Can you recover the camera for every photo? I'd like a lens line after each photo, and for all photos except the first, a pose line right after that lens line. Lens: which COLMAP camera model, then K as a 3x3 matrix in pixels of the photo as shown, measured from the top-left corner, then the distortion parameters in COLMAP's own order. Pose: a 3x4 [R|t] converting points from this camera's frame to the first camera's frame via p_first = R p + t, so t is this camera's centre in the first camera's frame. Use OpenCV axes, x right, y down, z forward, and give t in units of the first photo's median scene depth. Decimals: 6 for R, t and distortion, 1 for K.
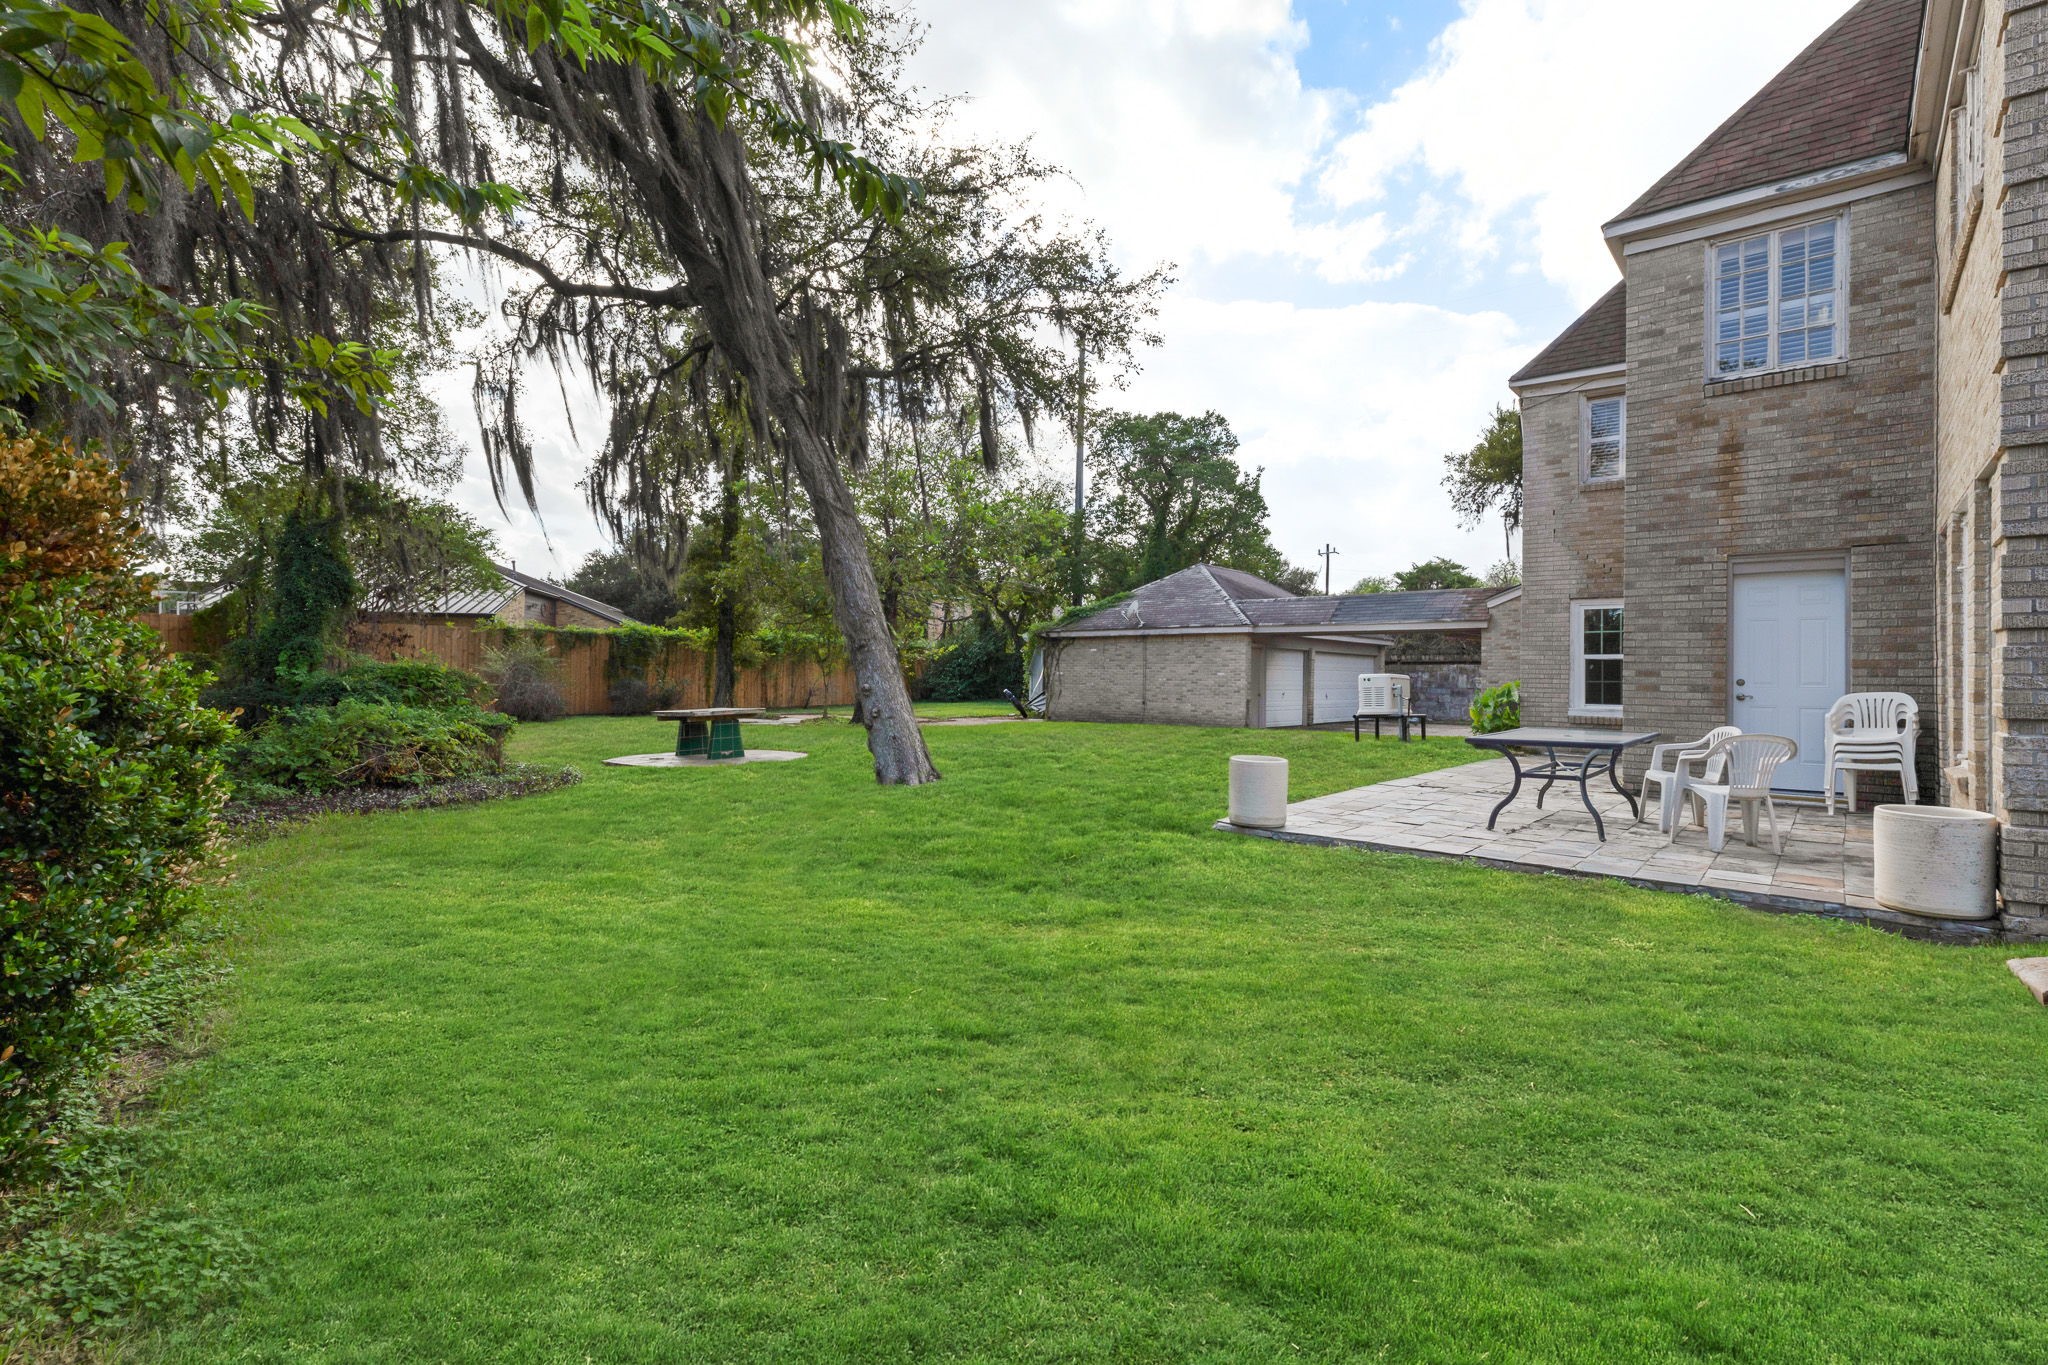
lens RADIAL K [[936.4, 0, 1019.7], [0, 936.4, 684.6], [0, 0, 1]] dist [-0.000046, 0.000934]
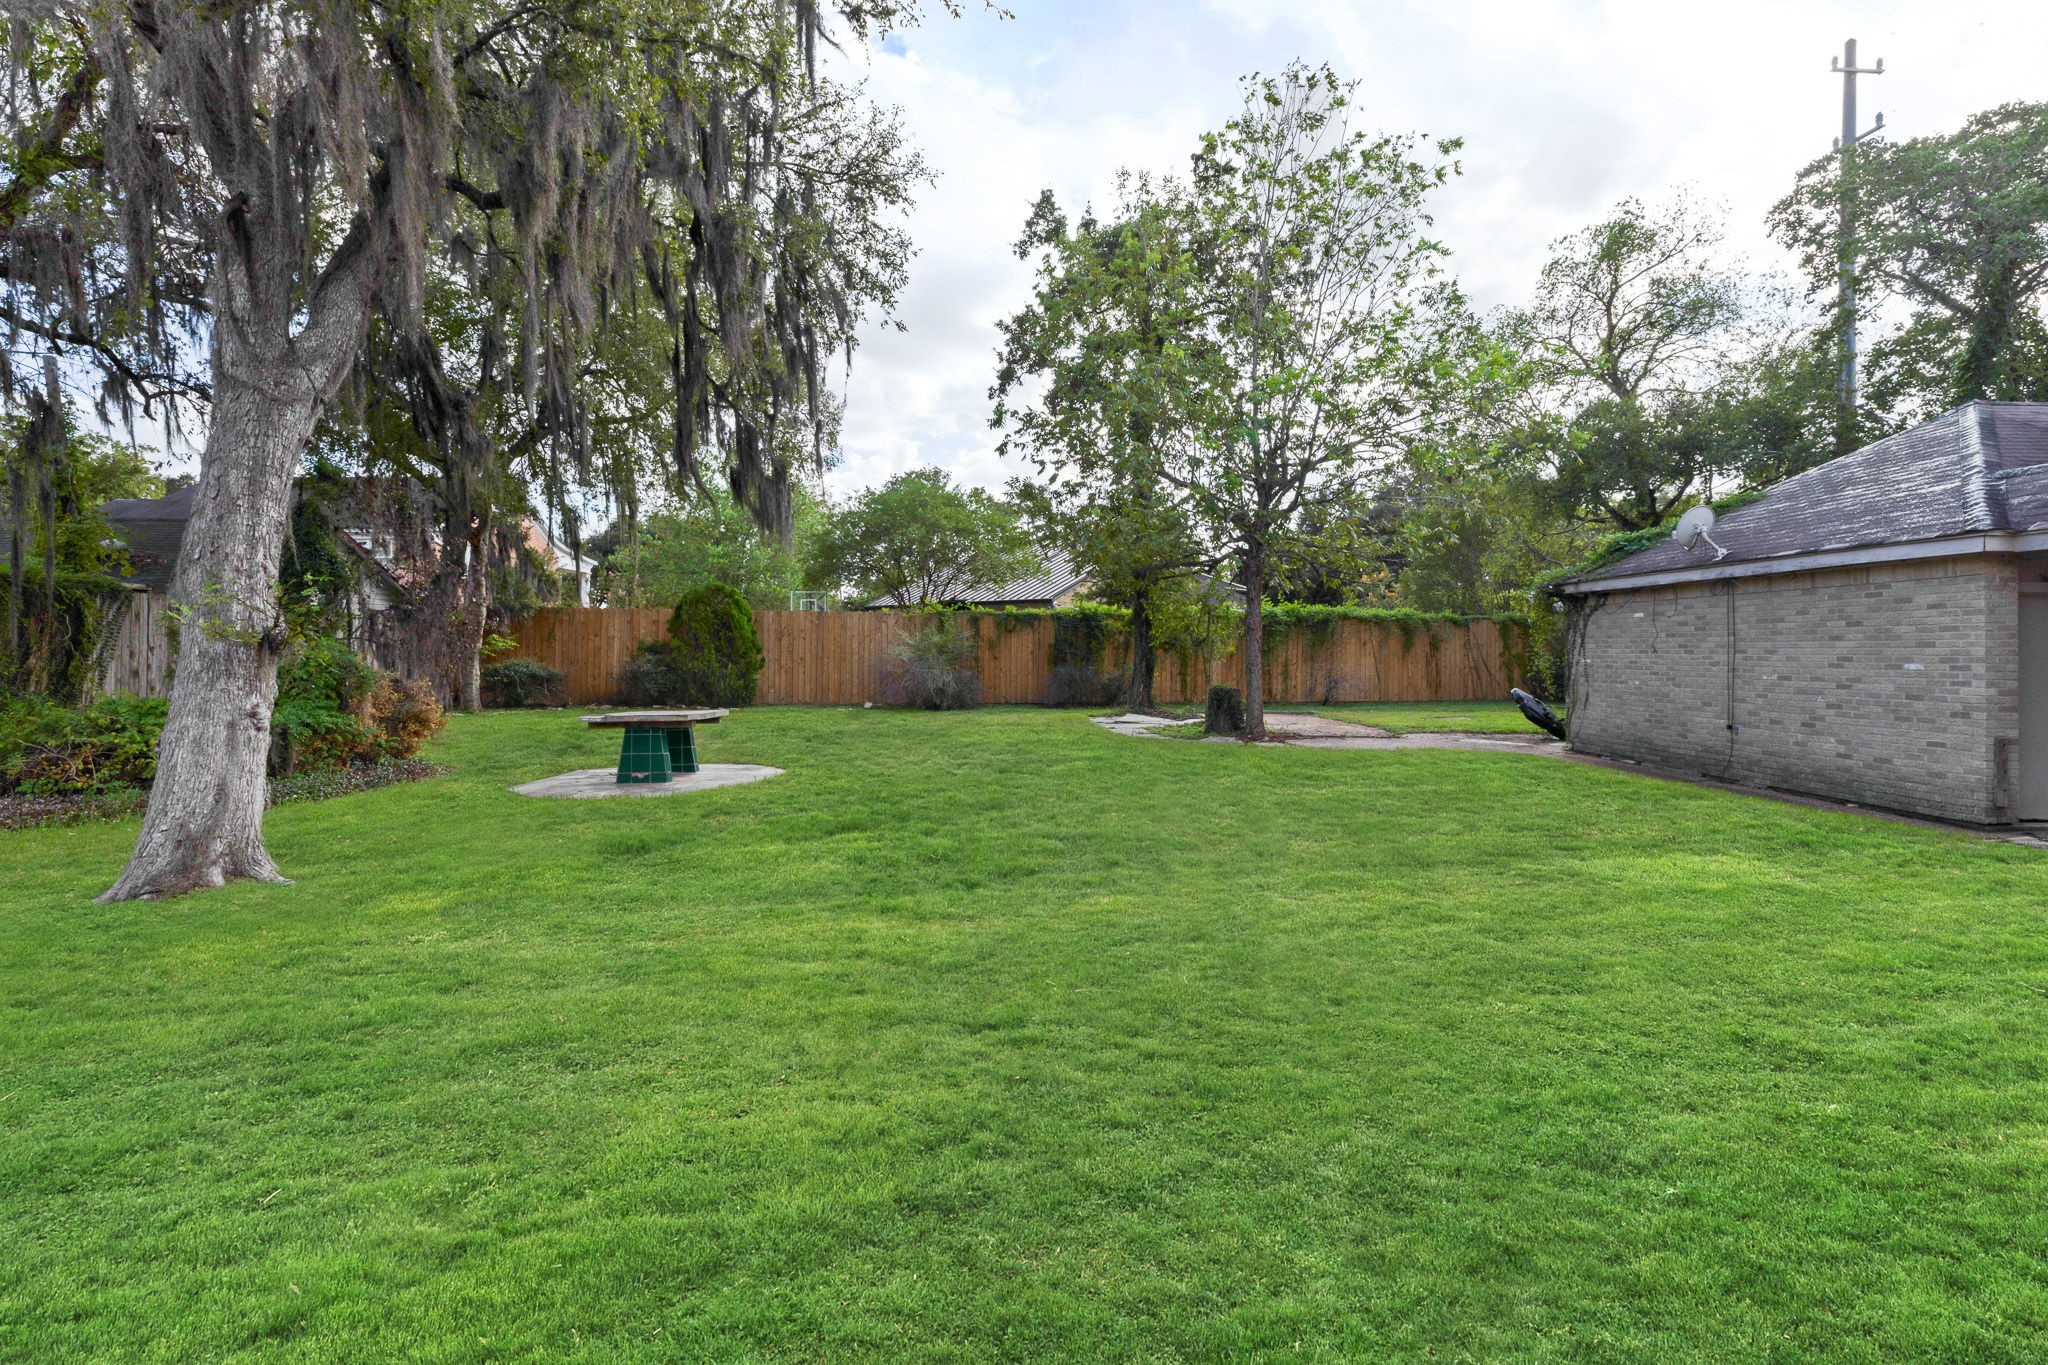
lens RADIAL K [[936.4, 0, 1025.6], [0, 936.4, 673.0], [0, 0, 1]] dist [-0.000046, 0.000934]
pose [[0.651061, 0.013346, -0.758908, 0.245154], [-0.006533, 0.999907, 0.011980, -0.010081], [0.758998, -0.002841, 0.651087, 0.430112]]
